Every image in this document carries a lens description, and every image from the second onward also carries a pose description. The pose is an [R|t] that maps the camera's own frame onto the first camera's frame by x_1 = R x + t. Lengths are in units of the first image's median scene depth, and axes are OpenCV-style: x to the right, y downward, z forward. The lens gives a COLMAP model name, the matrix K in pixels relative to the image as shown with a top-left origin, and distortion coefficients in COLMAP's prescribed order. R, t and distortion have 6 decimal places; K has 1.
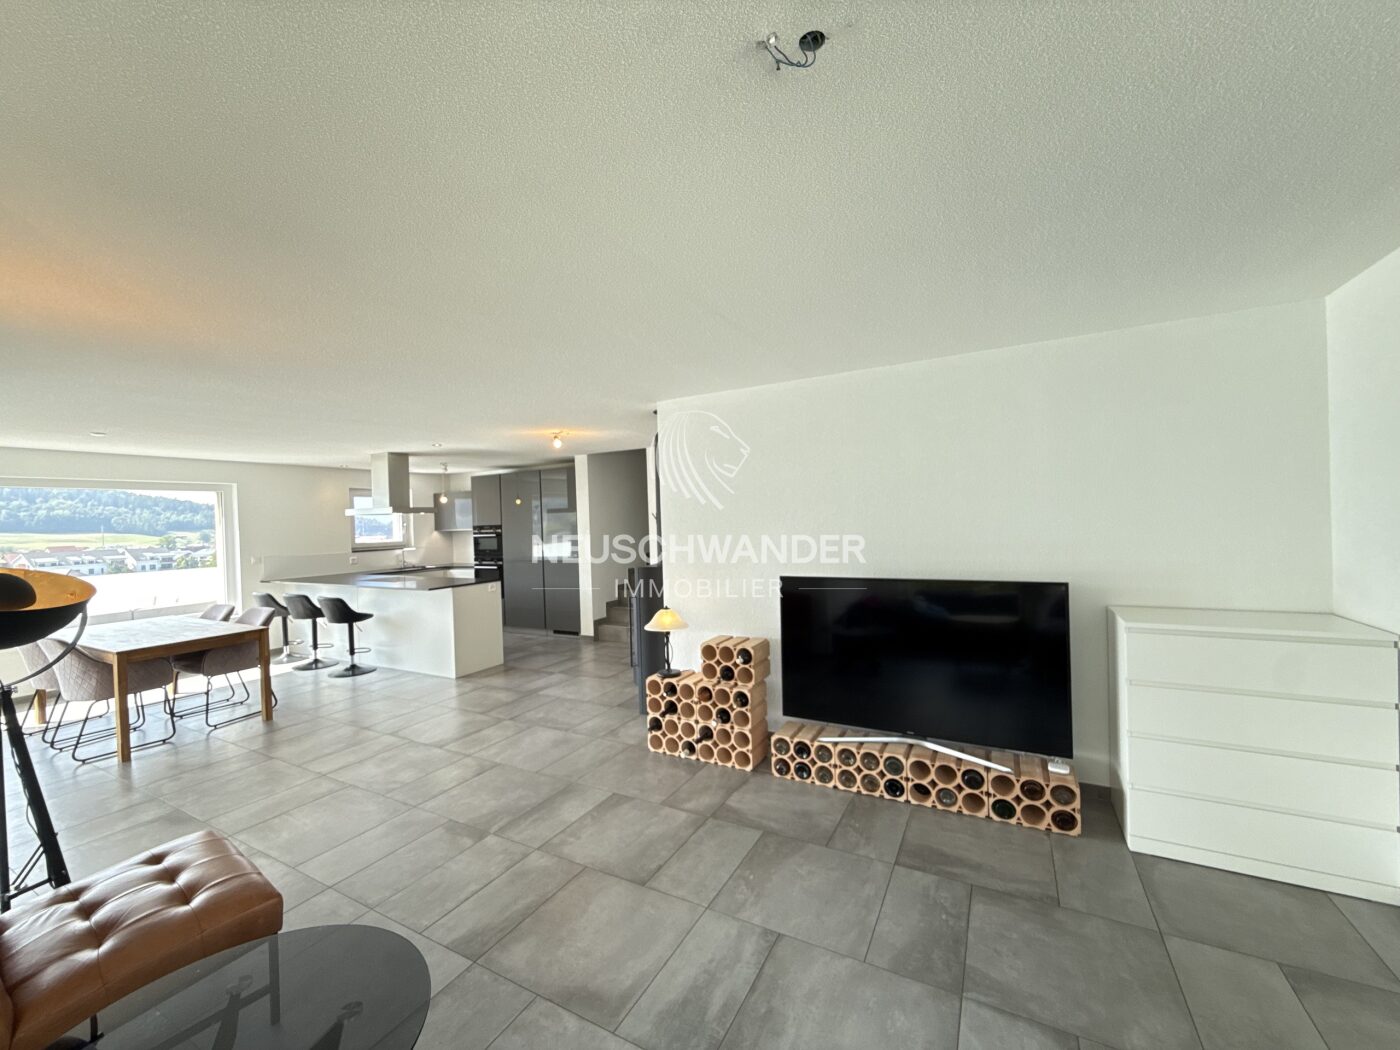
lens RADIAL K [[559.7, 0, 700.9], [0, 559.7, 526.0], [0, 0, 1]] dist [-0.000325, 0.000111]
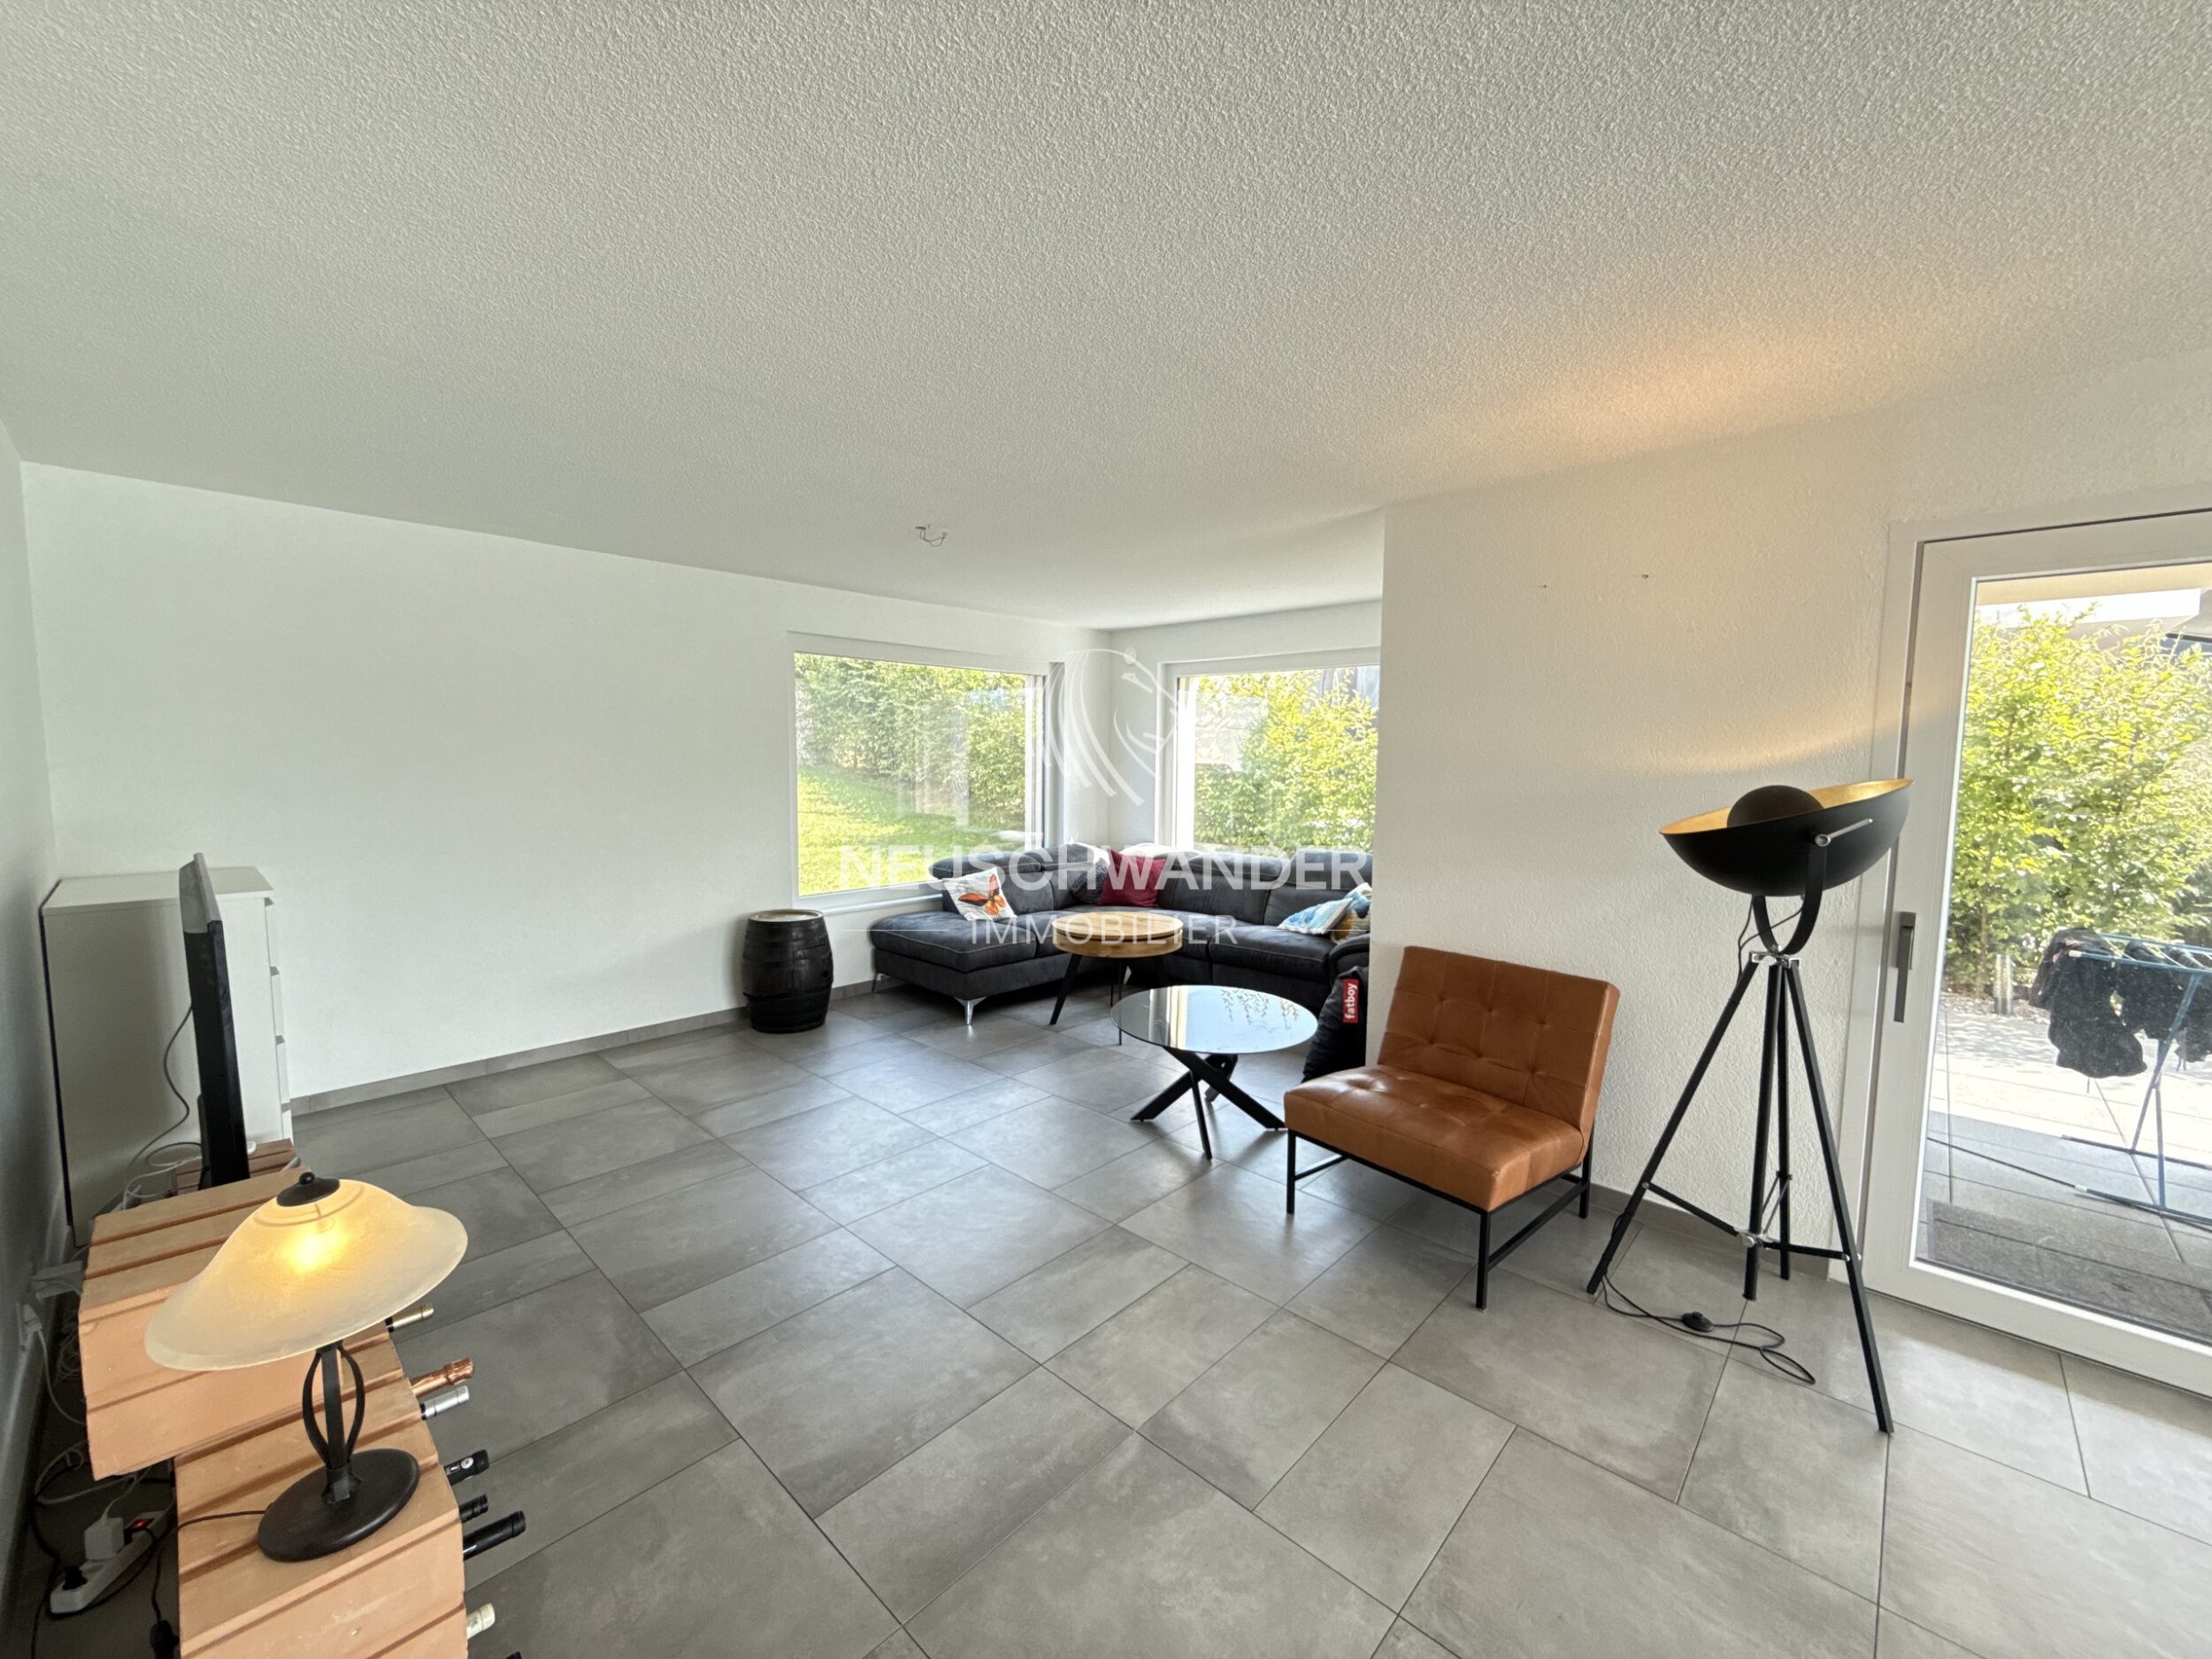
lens RADIAL K [[884.3, 0, 1105.2], [0, 884.3, 832.8], [0, 0, 1]] dist [-0.000325, 0.000111]
pose [[-0.968311, 0.002248, 0.249738, -0.581451], [0.025059, 0.995788, 0.088199, 0.021536], [-0.248488, 0.091662, -0.964288, 1.806361]]
